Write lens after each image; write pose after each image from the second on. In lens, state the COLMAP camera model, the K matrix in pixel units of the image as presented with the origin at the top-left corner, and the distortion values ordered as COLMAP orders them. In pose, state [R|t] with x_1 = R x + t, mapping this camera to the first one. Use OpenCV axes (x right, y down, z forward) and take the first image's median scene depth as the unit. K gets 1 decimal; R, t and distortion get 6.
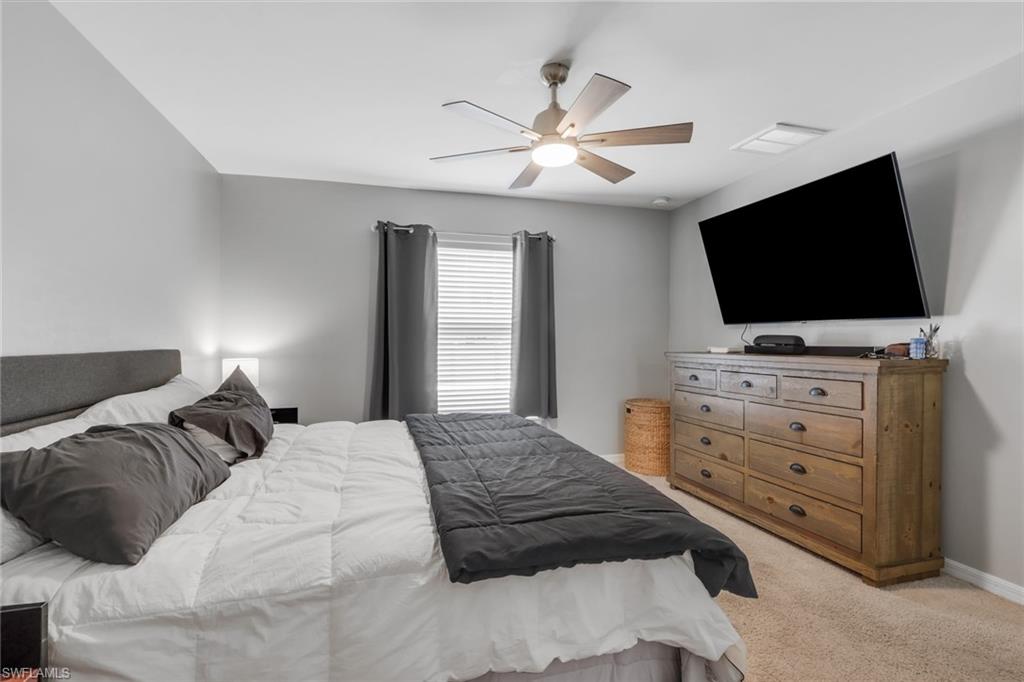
lens RADIAL K [[474.7, 0, 516.3], [0, 474.7, 342.3], [0, 0, 1]] dist [0.000430, 0.000035]
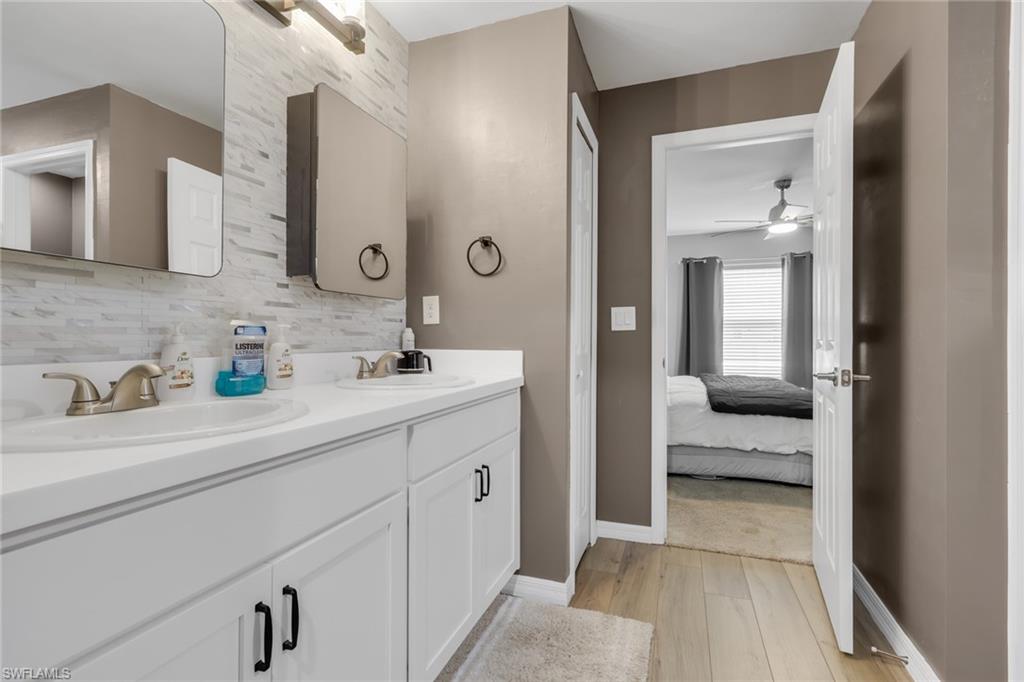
lens RADIAL K [[481.5, 0, 512.0], [0, 481.5, 341.0], [0, 0, 1]] dist [0.000530, -0.000260]
pose [[0.816414, 0.001377, -0.577466, 0.171169], [-0.001754, 0.999998, -0.000096, 0.025863], [0.577465, 0.001091, 0.816415, -0.639214]]
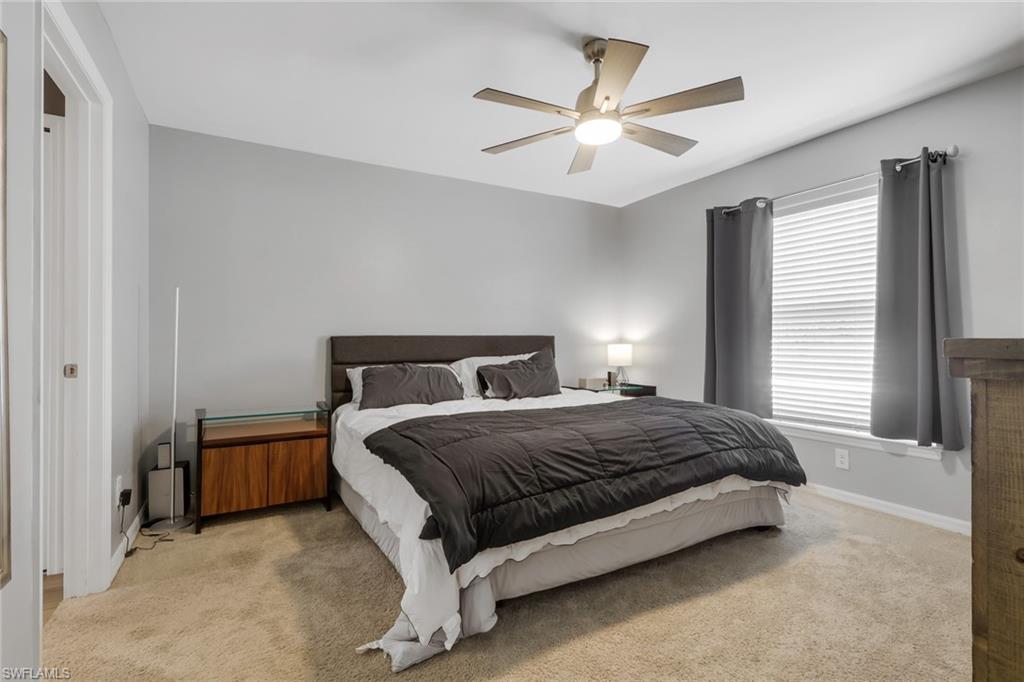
lens RADIAL K [[483.6, 0, 513.4], [0, 483.6, 338.3], [0, 0, 1]] dist [0.000775, 0.000229]
pose [[0.254206, -0.002800, -0.967146, 0.574082], [0.000956, 0.999996, -0.002644, 0.019557], [0.967150, -0.000253, 0.254208, 0.329647]]
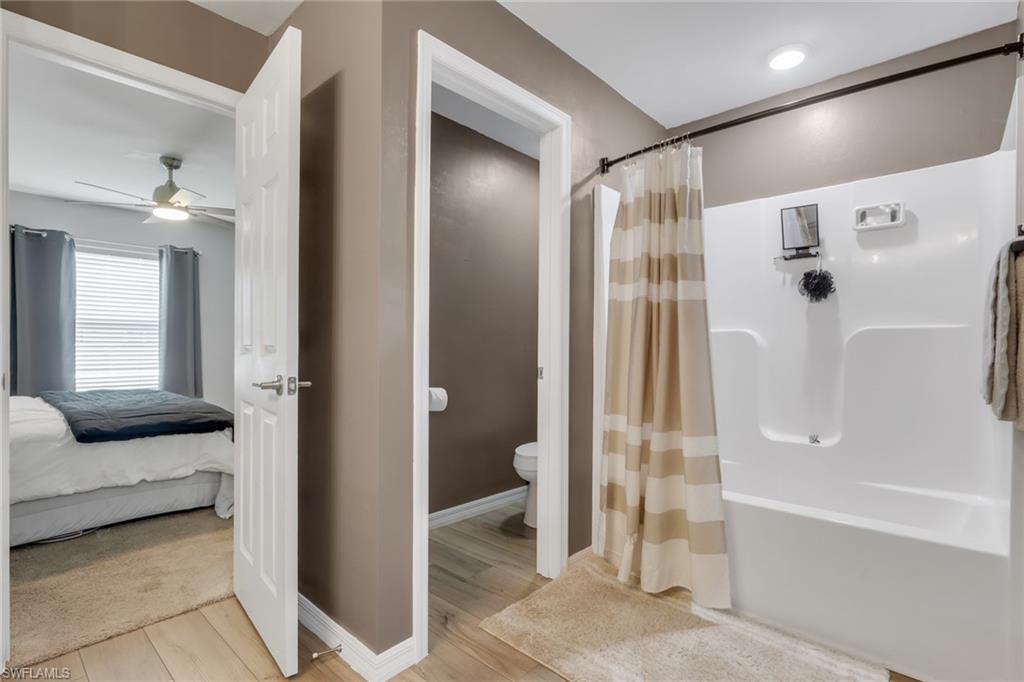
lens RADIAL K [[492.4, 0, 525.6], [0, 492.4, 349.8], [0, 0, 1]] dist [-0.002497, -0.000317]
pose [[0.843531, 0.000395, 0.537080, 0.111858], [-0.003352, 0.999984, 0.004529, 0.025555], [-0.537070, -0.005621, 0.843519, -0.571981]]
